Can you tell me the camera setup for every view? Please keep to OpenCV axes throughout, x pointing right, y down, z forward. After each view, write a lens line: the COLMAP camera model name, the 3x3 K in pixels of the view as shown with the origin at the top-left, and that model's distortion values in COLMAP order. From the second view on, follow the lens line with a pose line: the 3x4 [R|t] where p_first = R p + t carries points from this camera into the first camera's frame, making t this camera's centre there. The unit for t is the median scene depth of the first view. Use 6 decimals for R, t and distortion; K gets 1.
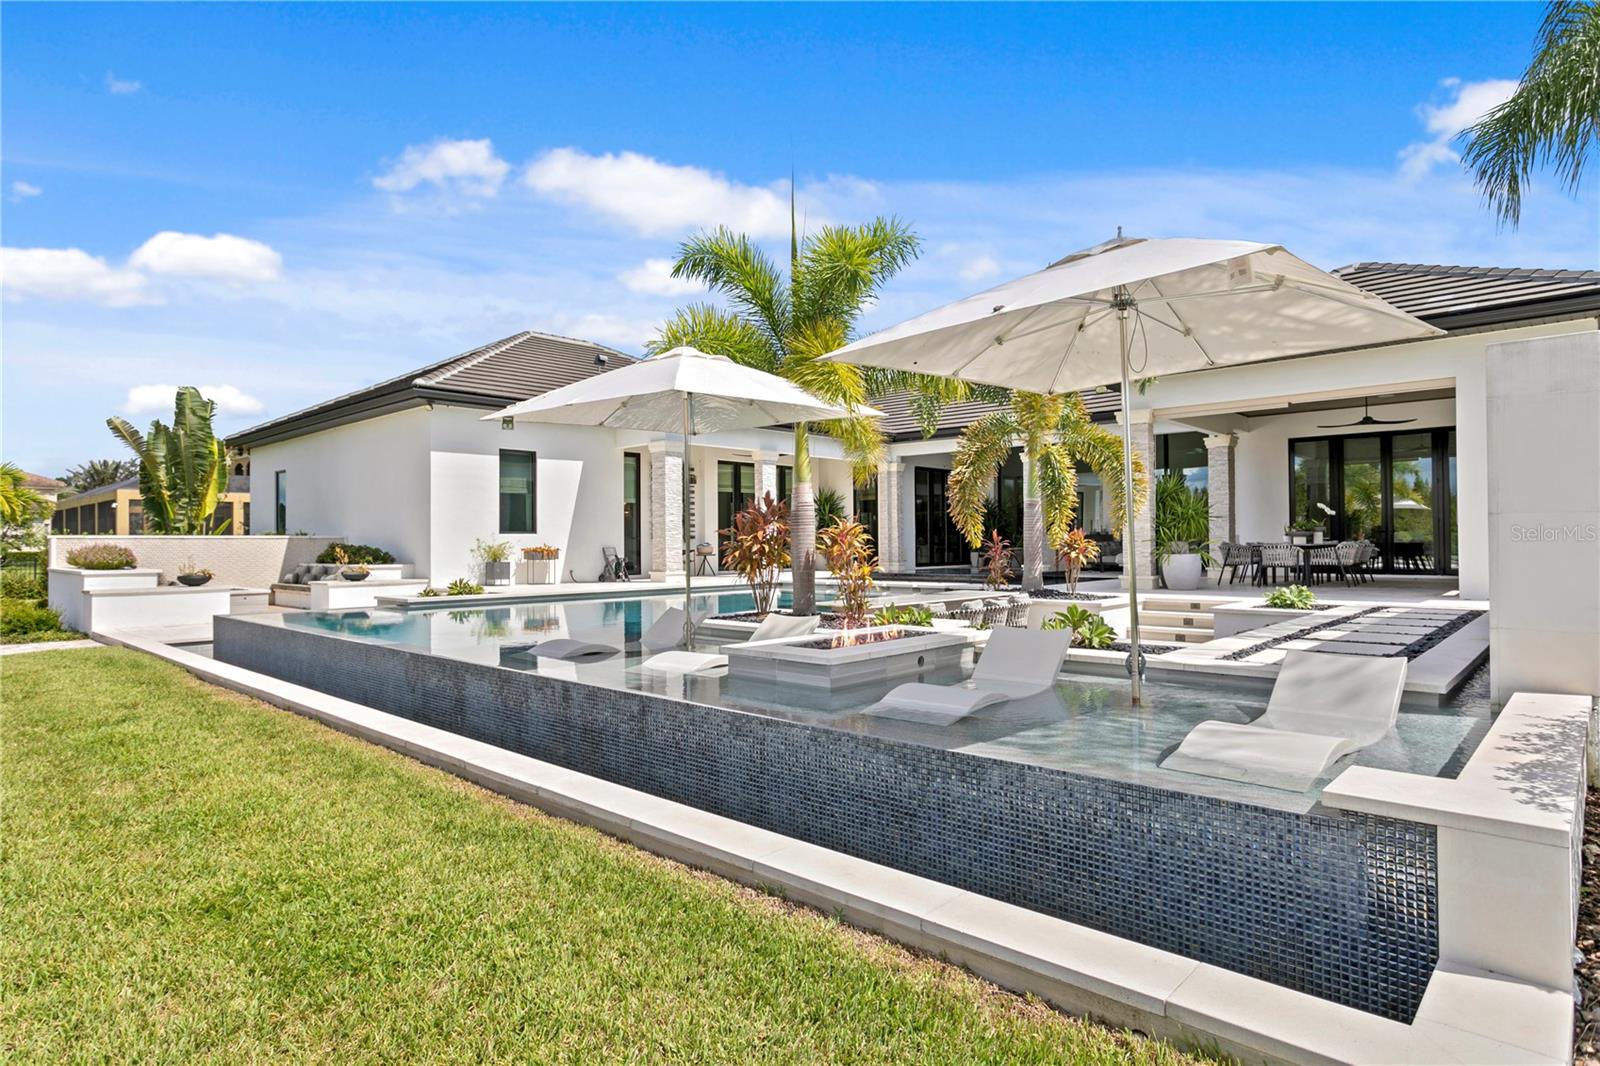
lens RADIAL K [[893.4, 0, 777.4], [0, 893.4, 533.7], [0, 0, 1]] dist [-0.002206, -0.001098]
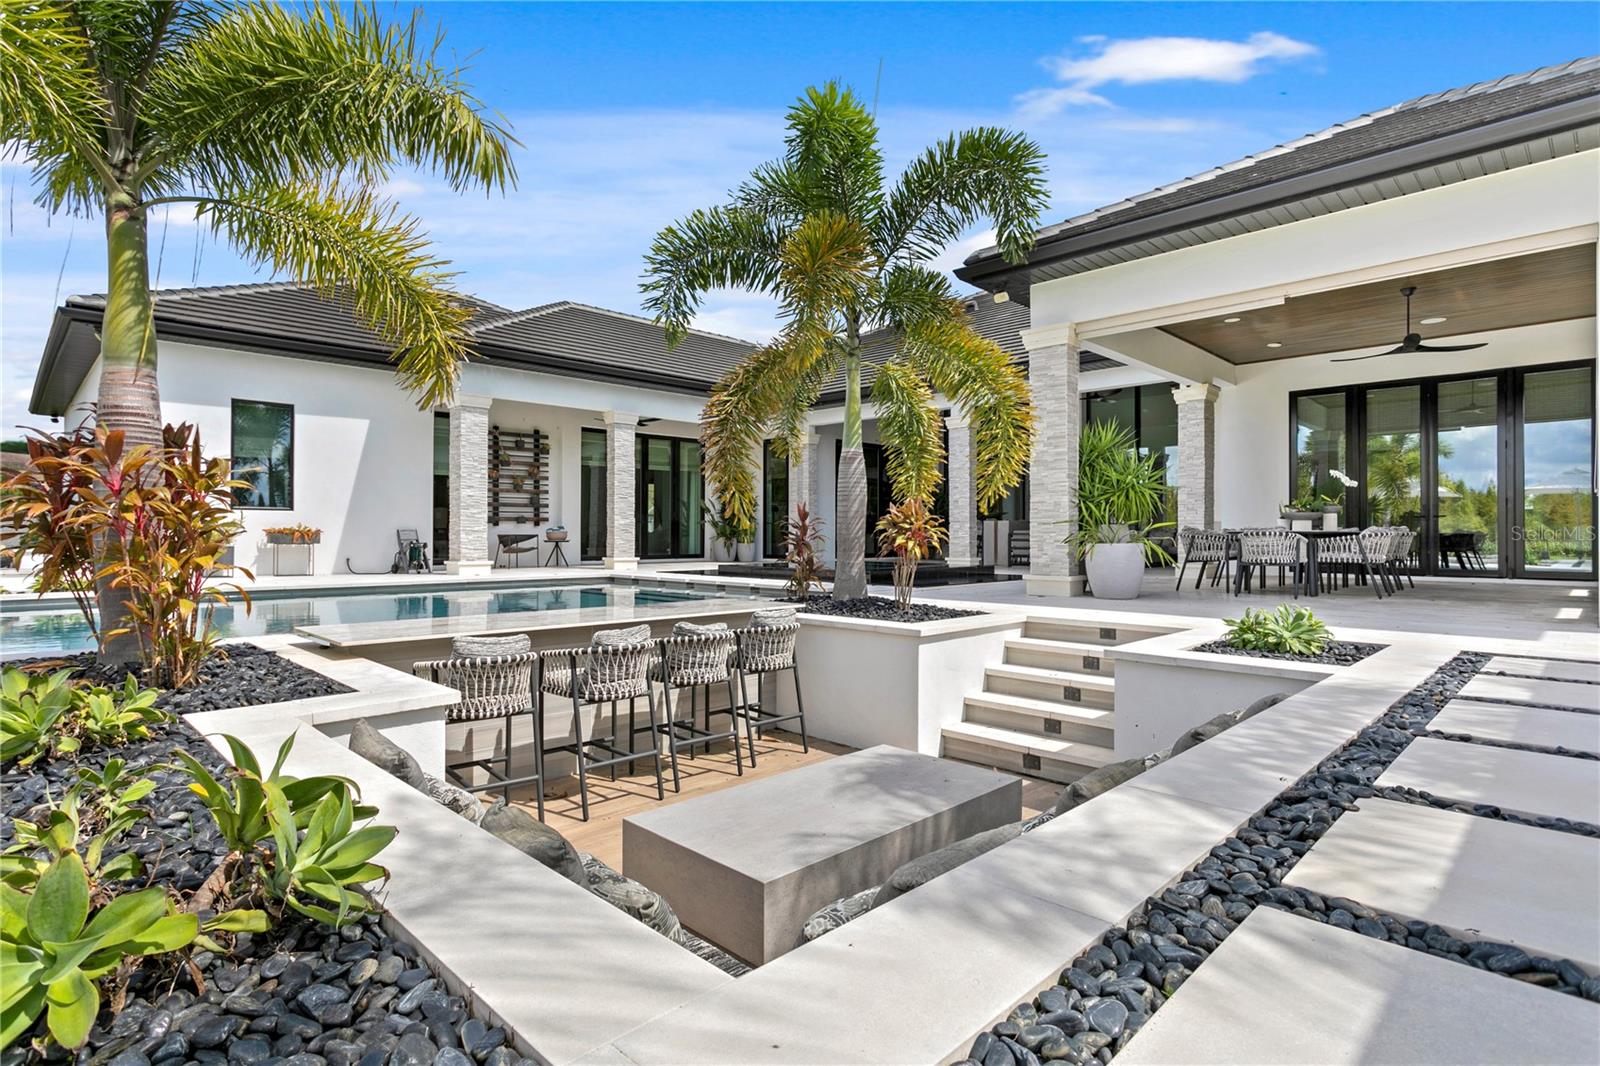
lens RADIAL K [[807.5, 0, 781.1], [0, 807.5, 531.7], [0, 0, 1]] dist [-0.001696, 0.002545]
pose [[0.998817, 0.008902, -0.047815, 0.217240], [-0.008590, 0.999941, 0.006721, 0.011419], [0.047872, -0.006302, 0.998834, 0.365024]]
